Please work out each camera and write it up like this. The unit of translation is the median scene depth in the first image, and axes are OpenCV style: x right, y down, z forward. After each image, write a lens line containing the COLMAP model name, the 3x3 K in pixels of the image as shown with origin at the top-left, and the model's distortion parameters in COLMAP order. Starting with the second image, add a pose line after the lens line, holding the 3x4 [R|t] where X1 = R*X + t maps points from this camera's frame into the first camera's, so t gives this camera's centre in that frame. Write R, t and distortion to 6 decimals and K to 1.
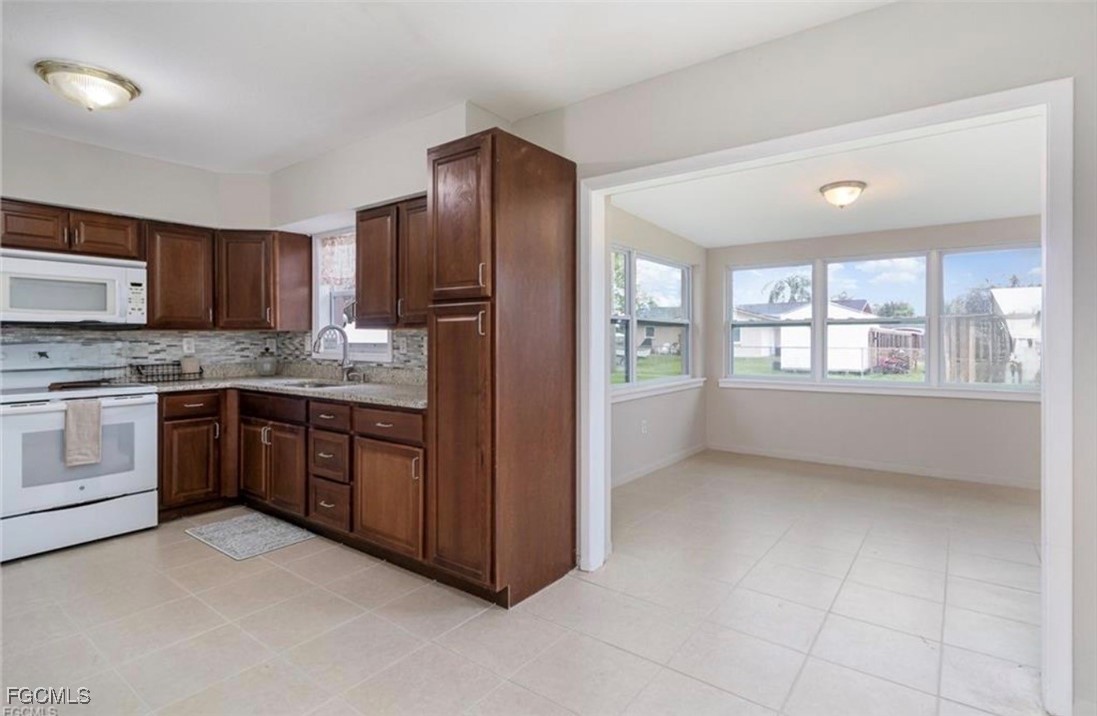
lens RADIAL K [[545.9, 0, 557.0], [0, 545.9, 338.8], [0, 0, 1]] dist [0.000506, 0.000062]
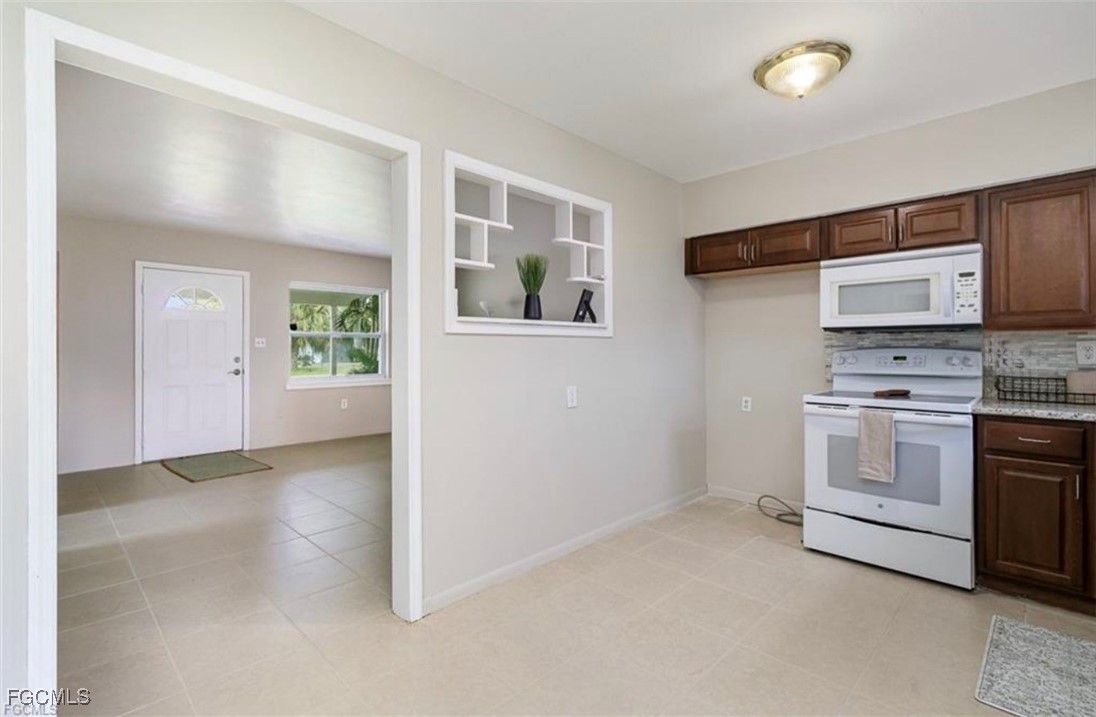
lens RADIAL K [[504.1, 0, 551.4], [0, 504.1, 347.1], [0, 0, 1]] dist [0.005099, -0.000900]
pose [[-0.147441, -0.003412, -0.989065, 0.046583], [0.001477, 0.999992, -0.003670, 0.008356], [0.989070, -0.002002, -0.147434, 0.528617]]
